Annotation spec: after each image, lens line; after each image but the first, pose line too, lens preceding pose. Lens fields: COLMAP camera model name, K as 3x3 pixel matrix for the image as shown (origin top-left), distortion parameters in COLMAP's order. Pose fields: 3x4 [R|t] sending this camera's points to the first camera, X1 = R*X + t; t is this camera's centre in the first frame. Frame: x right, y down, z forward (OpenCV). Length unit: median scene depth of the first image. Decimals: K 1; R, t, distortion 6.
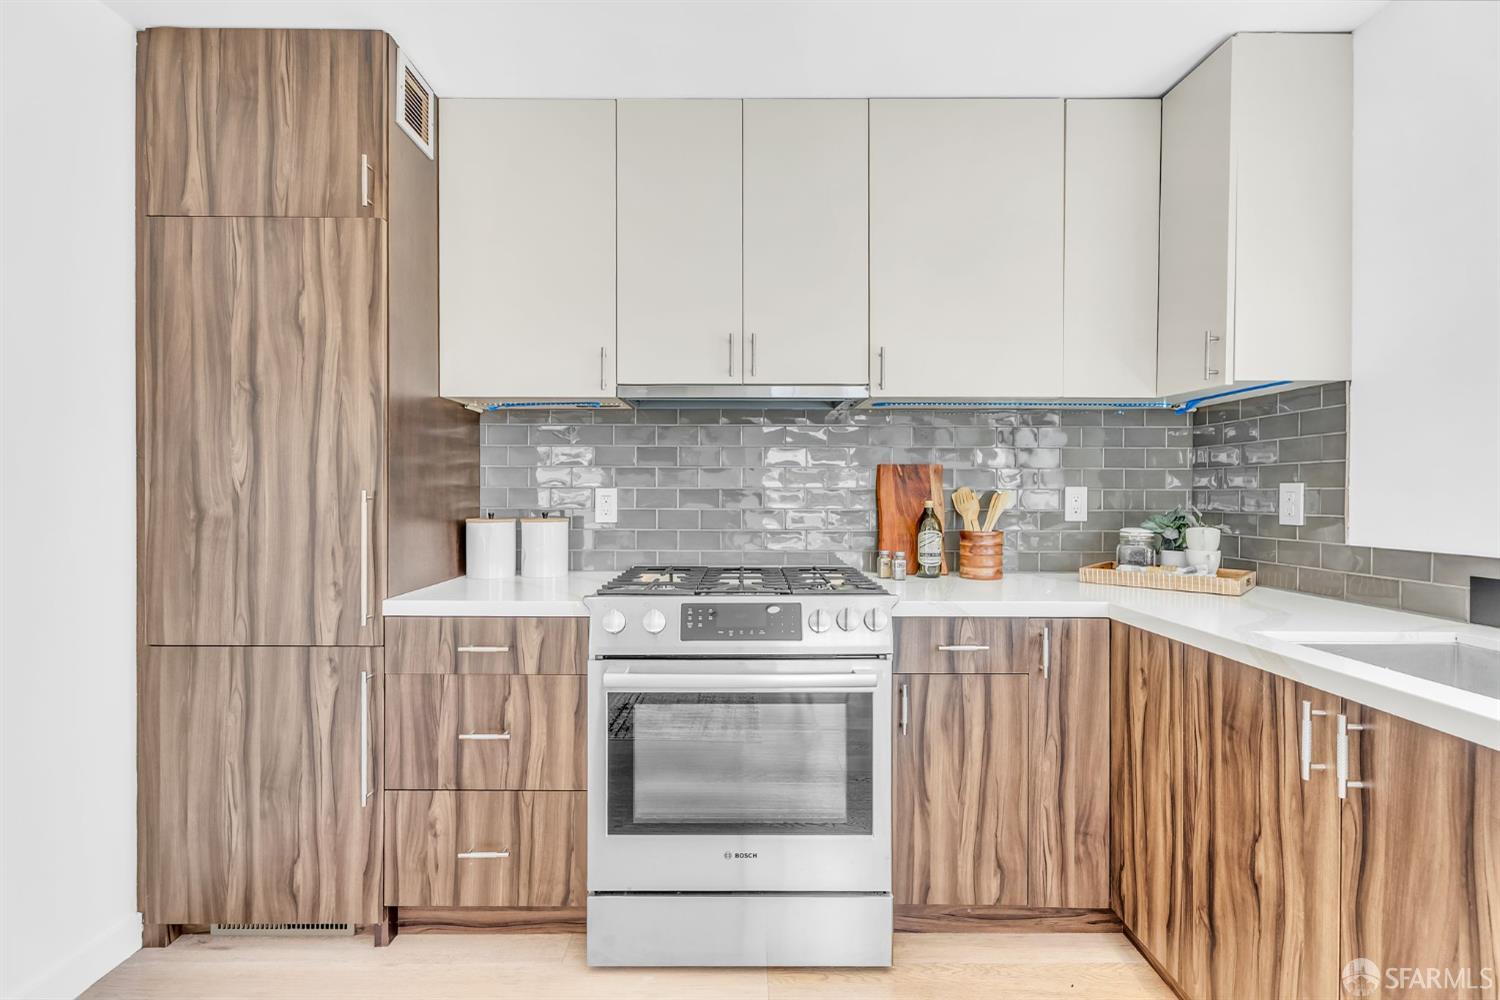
lens RADIAL K [[667.3, 0, 750.0], [0, 667.3, 500.0], [0, 0, 1]] dist [0.003188, 0.000105]
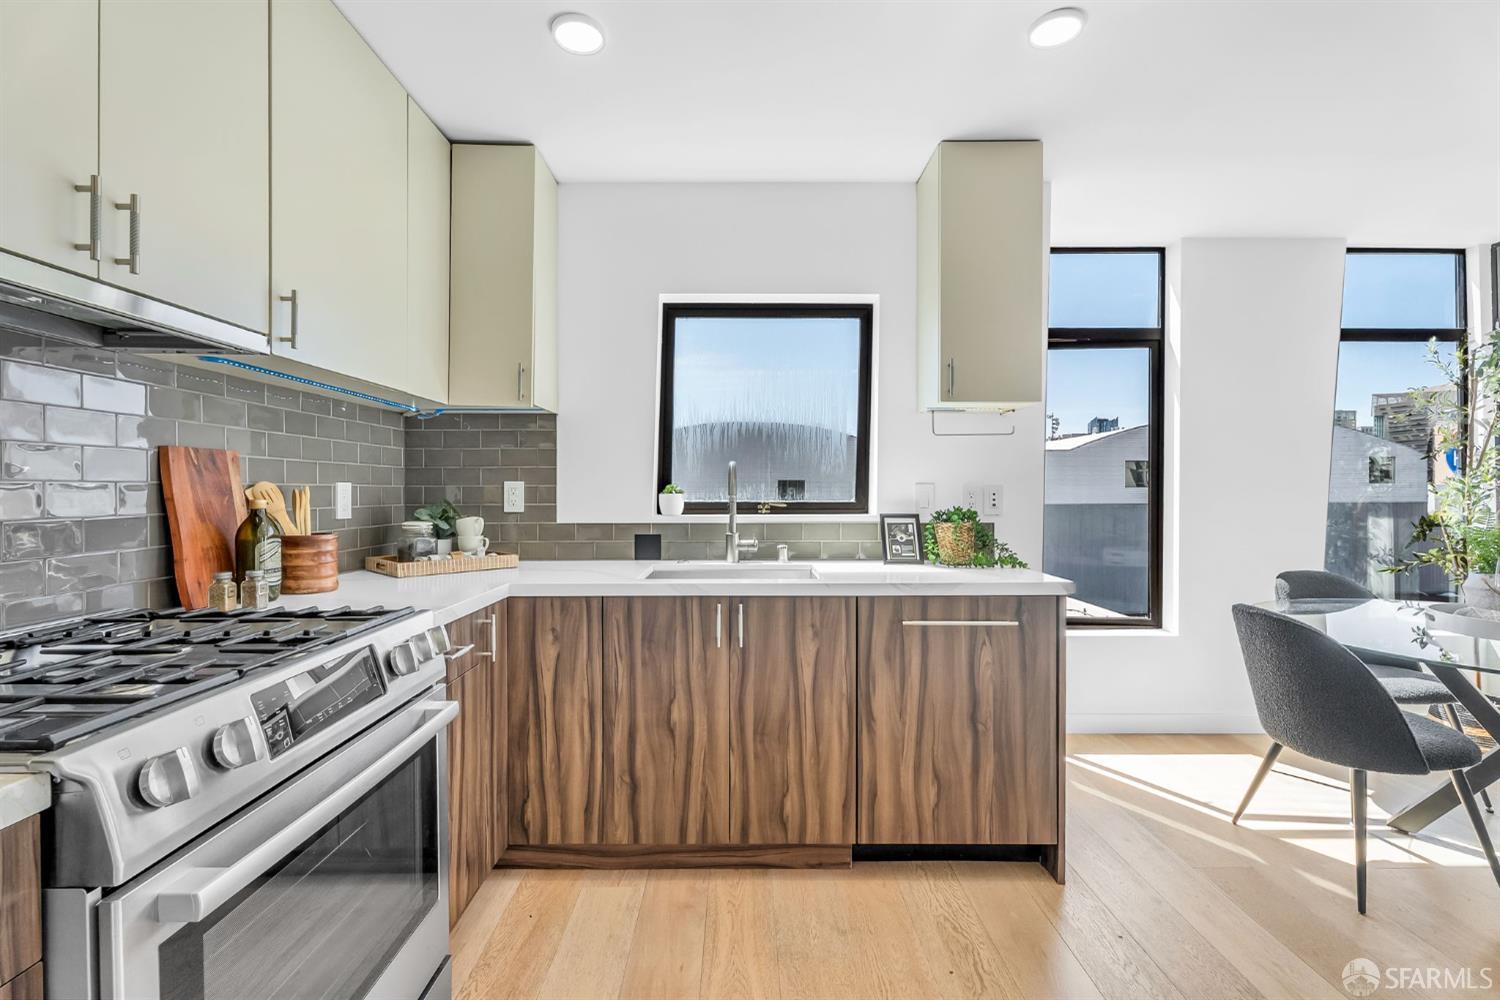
lens RADIAL K [[667.3, 0, 750.0], [0, 667.3, 500.0], [0, 0, 1]] dist [0.003188, 0.000105]
pose [[-0.003167, -0.017629, 0.999840, -0.616109], [0.010993, 0.999784, 0.017663, -0.007290], [-0.999935, 0.011047, -0.002972, 0.578186]]
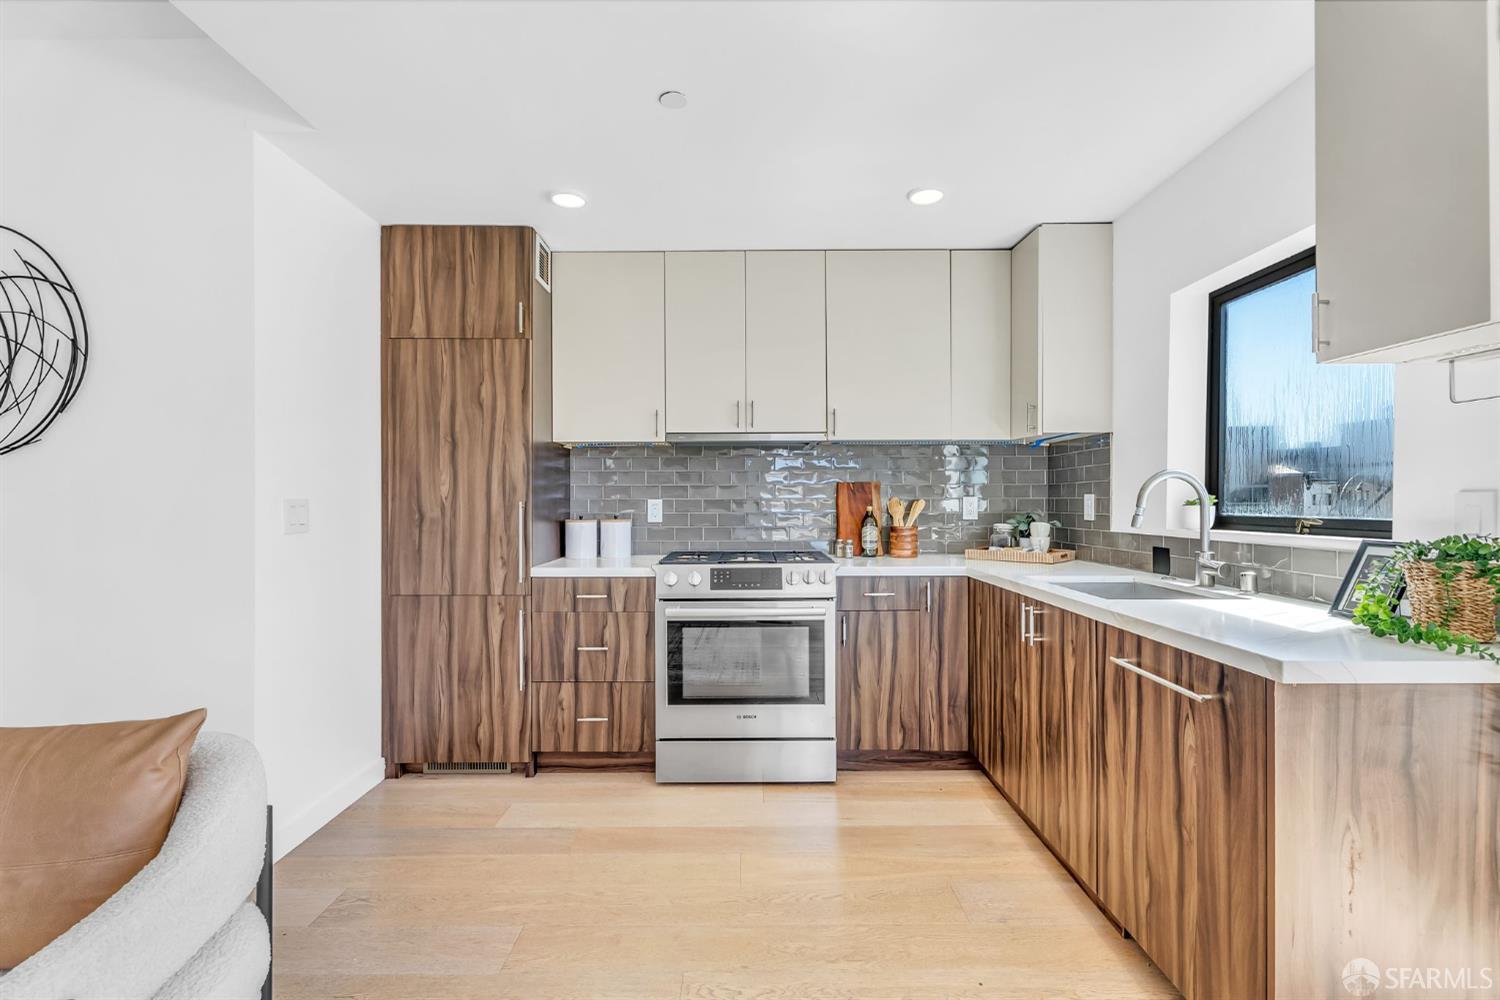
lens RADIAL K [[667.3, 0, 750.0], [0, 667.3, 500.0], [0, 0, 1]] dist [0.003188, 0.000105]
pose [[0.999980, -0.005246, -0.003543, 0.003618], [0.005200, 0.999904, -0.012863, 0.005890], [0.003610, 0.012845, 0.999911, -0.662261]]
